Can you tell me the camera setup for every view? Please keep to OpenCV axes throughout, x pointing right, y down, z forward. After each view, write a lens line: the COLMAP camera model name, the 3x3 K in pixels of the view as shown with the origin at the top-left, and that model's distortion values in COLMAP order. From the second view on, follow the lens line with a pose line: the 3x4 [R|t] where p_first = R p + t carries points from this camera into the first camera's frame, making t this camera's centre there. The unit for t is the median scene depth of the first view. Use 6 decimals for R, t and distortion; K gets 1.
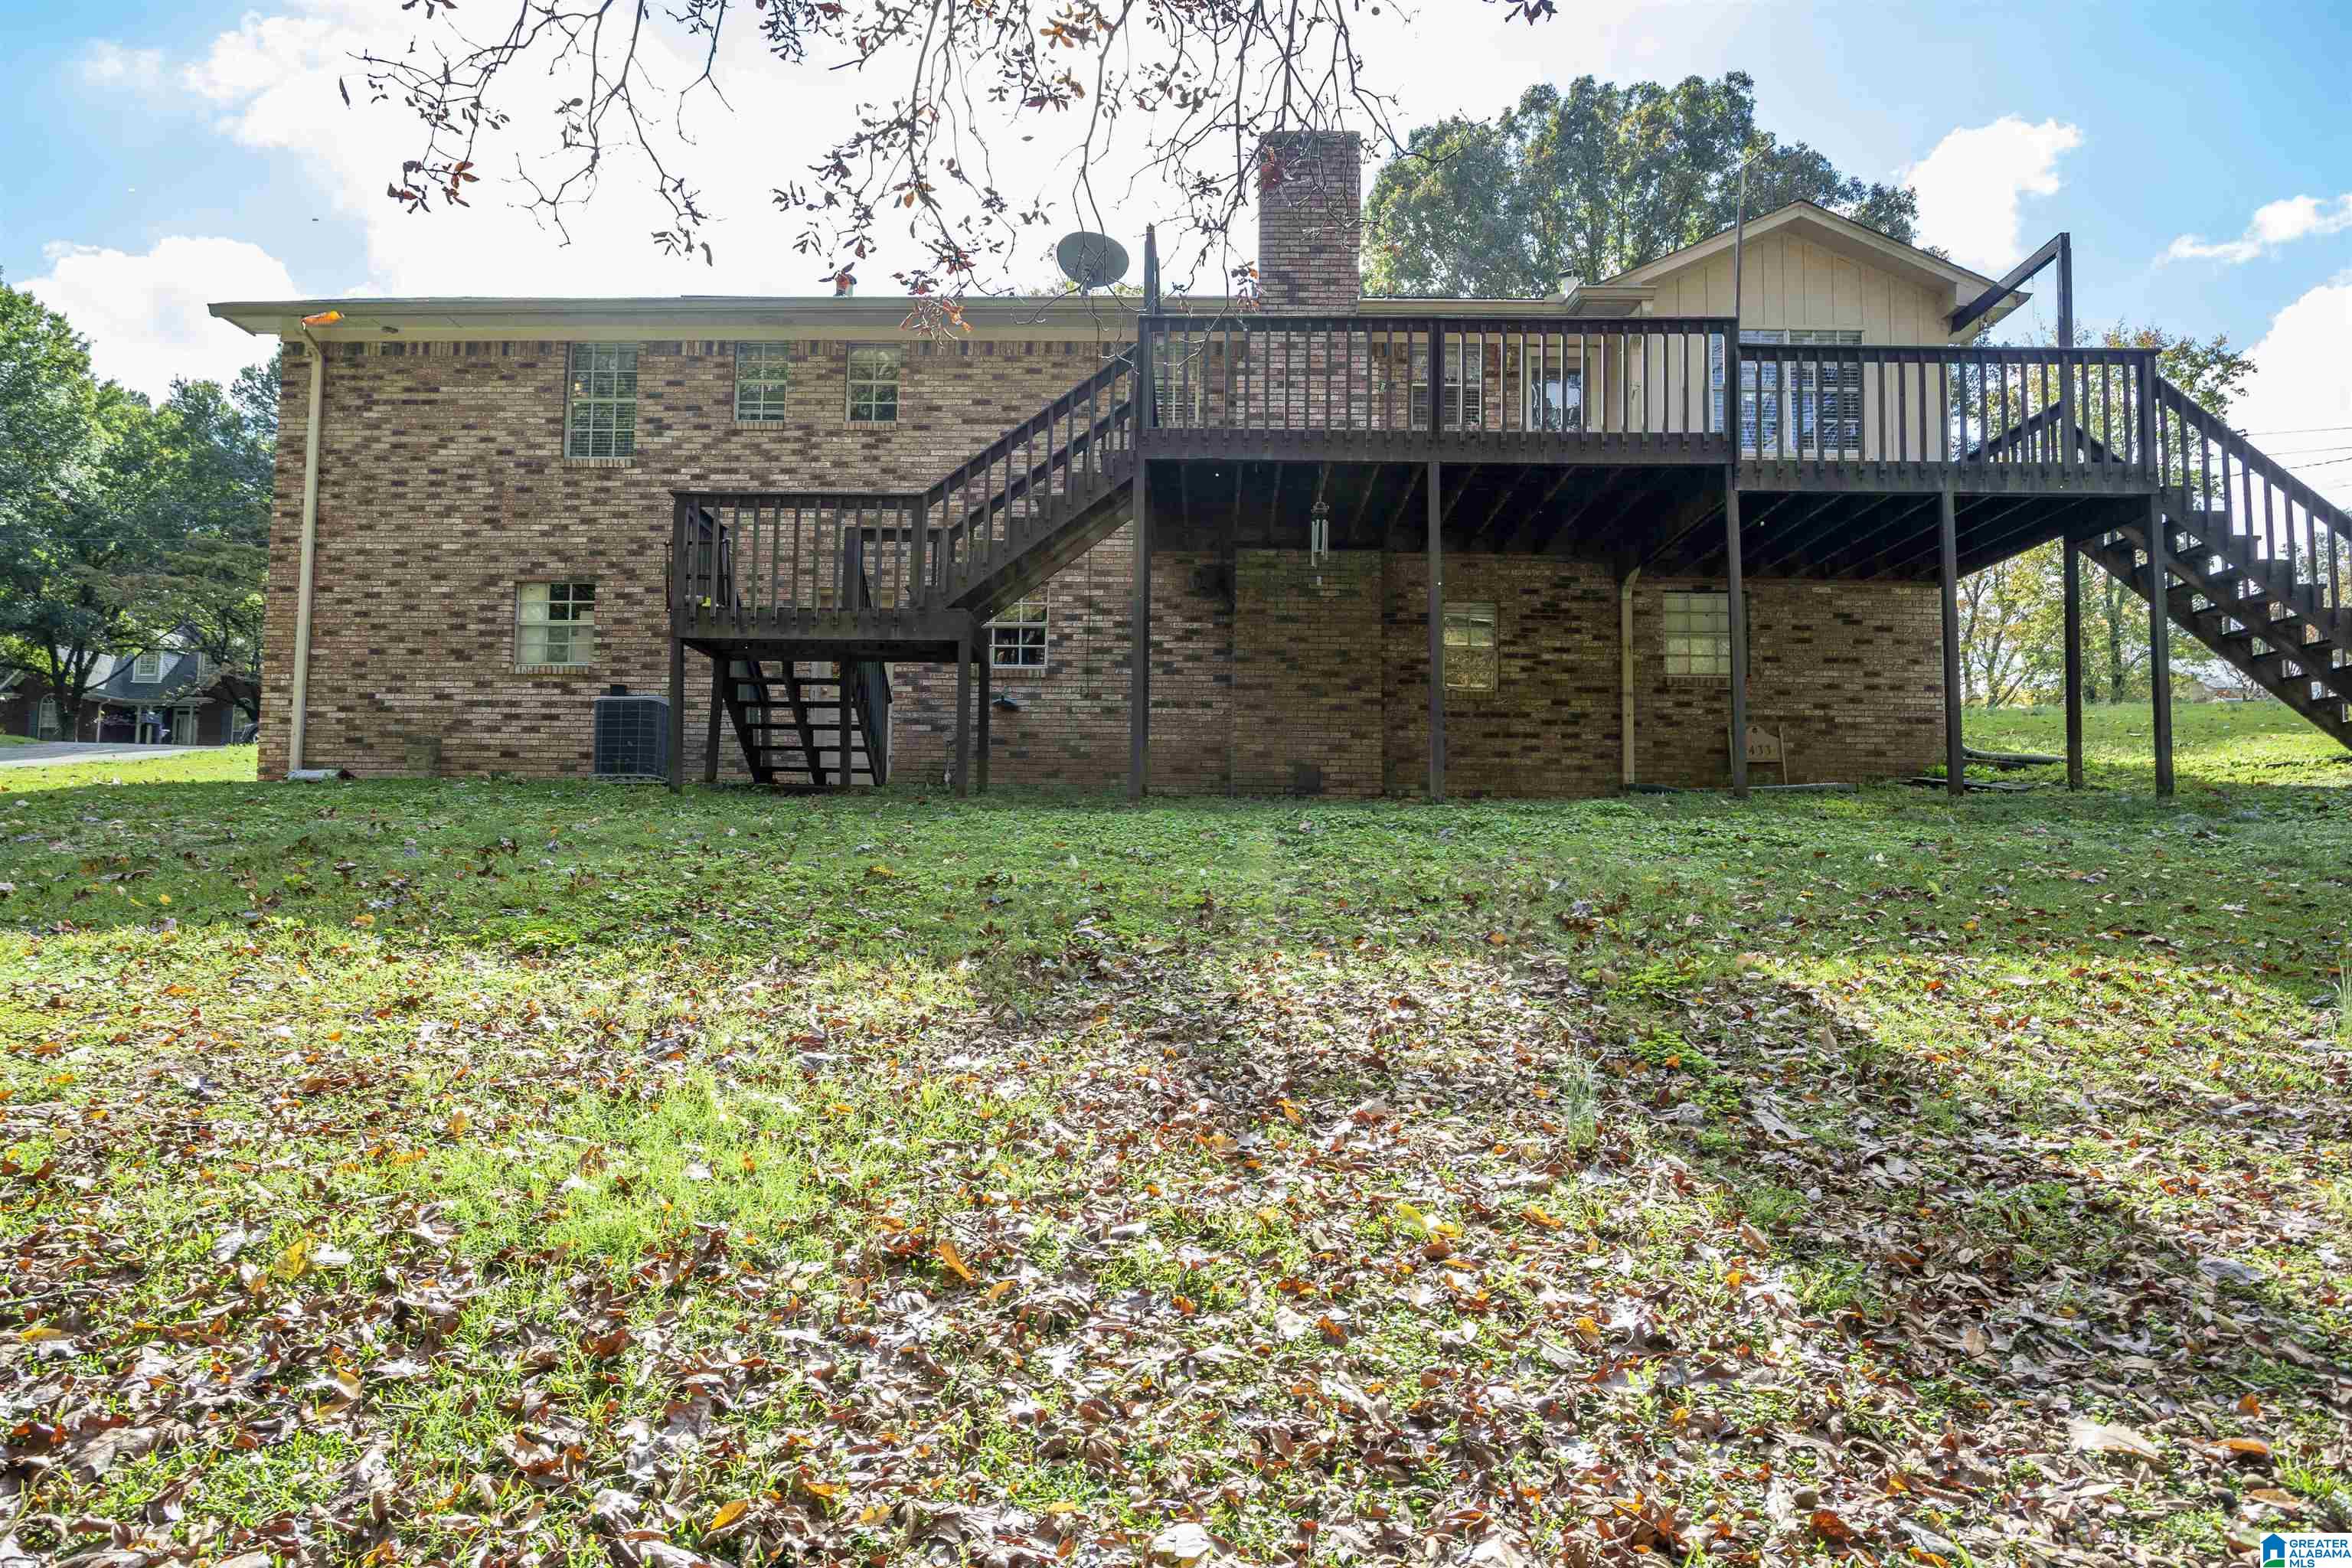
lens RADIAL K [[1477.9, 0, 1176.0], [0, 1477.9, 784.0], [0, 0, 1]] dist [-0.033007, 0.000509]
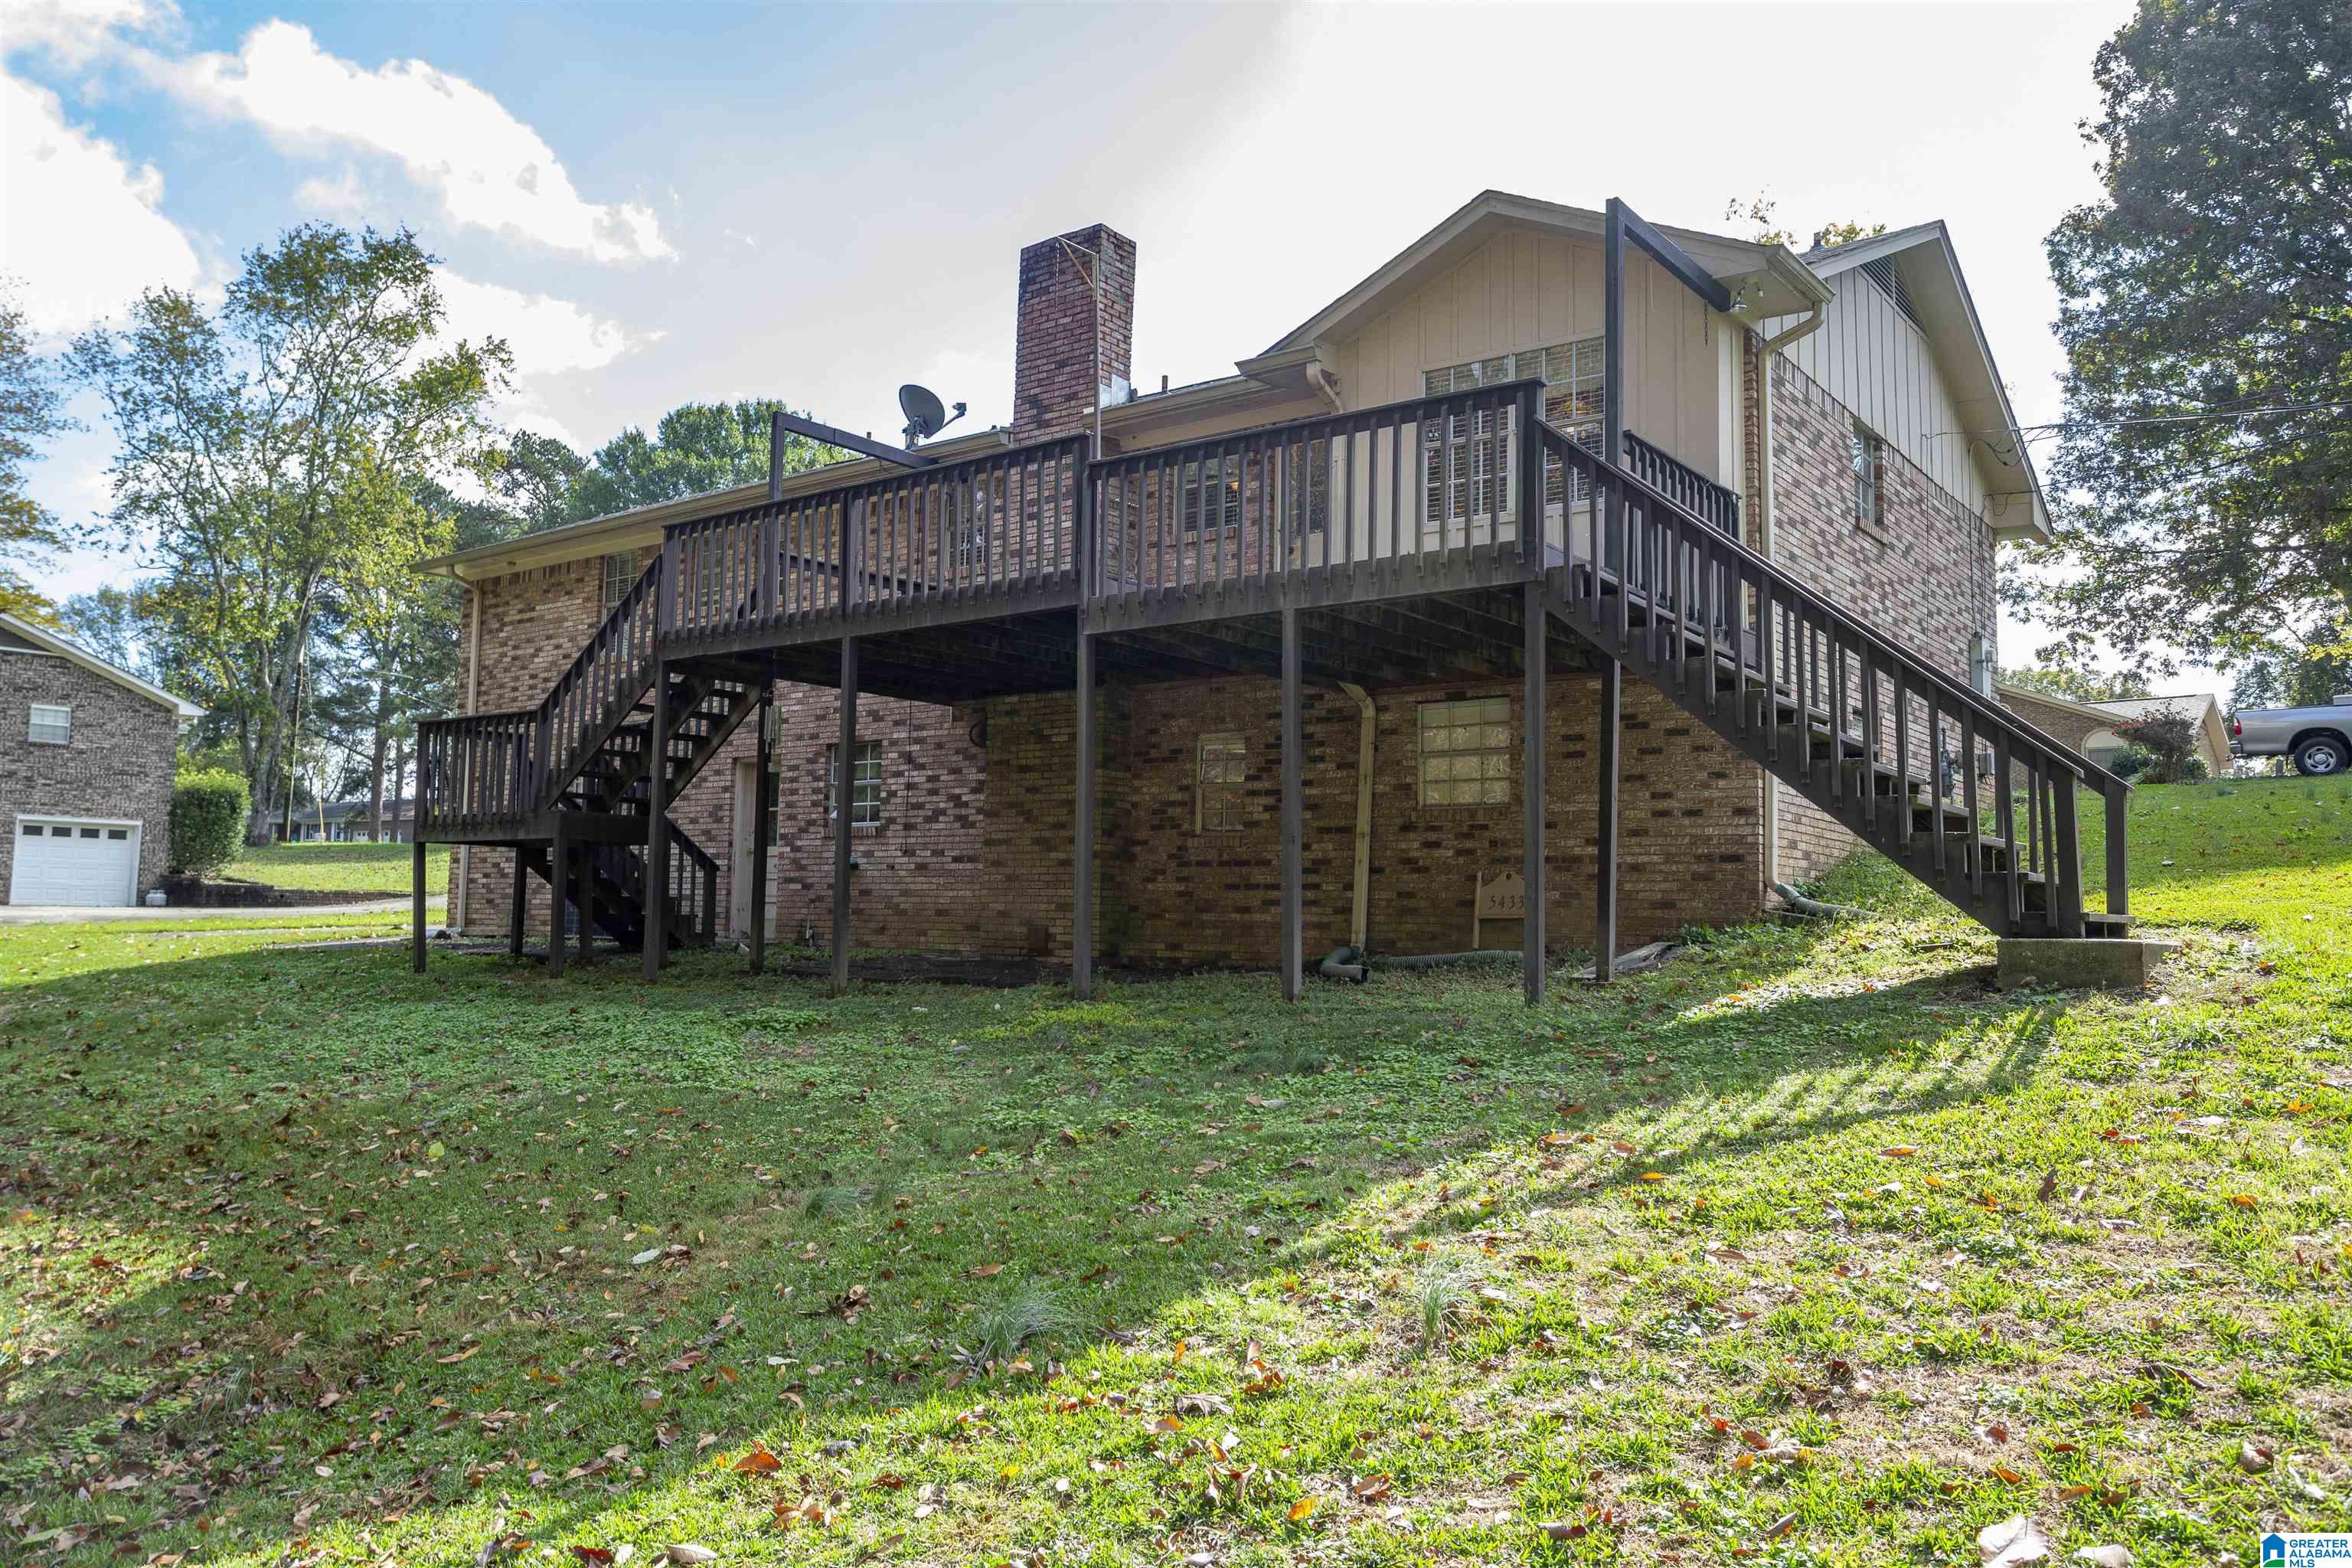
lens RADIAL K [[1720.6, 0, 1176.0], [0, 1720.6, 784.0], [0, 0, 1]] dist [0.005849, 0.002143]
pose [[0.813539, -0.049377, -0.579411, 0.776498], [0.031518, 0.998668, -0.040852, -0.053222], [0.580656, 0.014973, 0.814011, 0.160351]]
